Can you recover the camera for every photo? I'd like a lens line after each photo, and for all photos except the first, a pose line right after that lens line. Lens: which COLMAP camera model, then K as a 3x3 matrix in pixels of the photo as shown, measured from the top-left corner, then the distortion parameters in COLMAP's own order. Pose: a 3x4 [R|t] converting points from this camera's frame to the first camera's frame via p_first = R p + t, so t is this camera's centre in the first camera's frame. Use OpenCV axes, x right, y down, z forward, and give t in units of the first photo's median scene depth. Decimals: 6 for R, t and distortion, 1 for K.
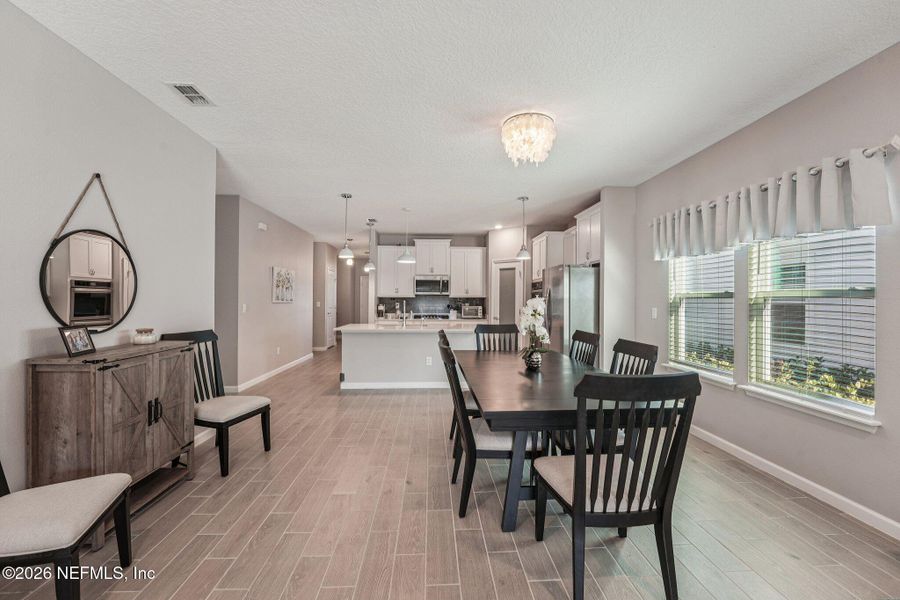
lens RADIAL K [[368.7, 0, 448.0], [0, 368.7, 296.1], [0, 0, 1]] dist [-0.013193, 0.000007]
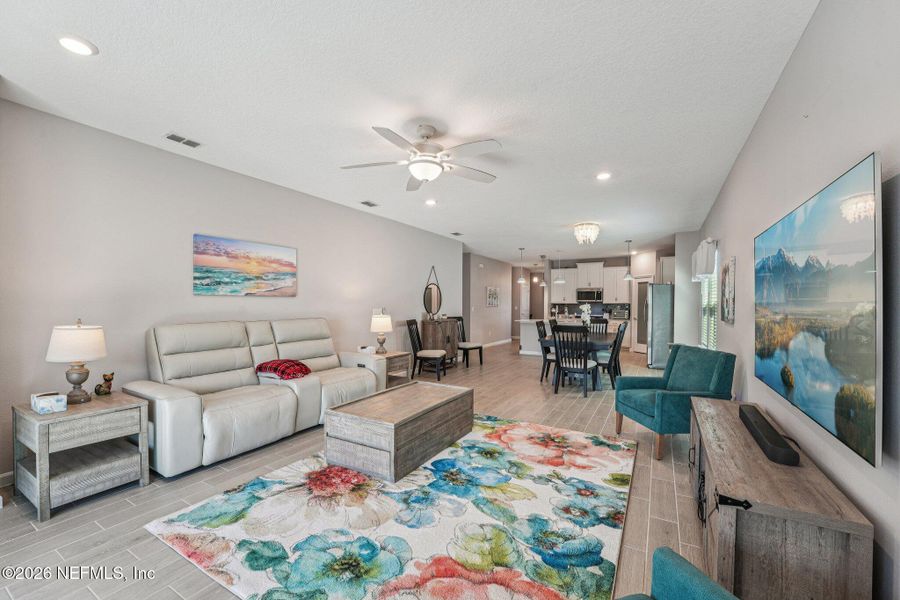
lens RADIAL K [[368.7, 0, 449.3], [0, 368.7, 302.1], [0, 0, 1]] dist [-0.013193, 0.000007]
pose [[0.841955, 0.000174, -0.539548, 0.283215], [0.000617, 0.999999, 0.001286, -0.005153], [0.539548, -0.001415, 0.841954, -0.513935]]
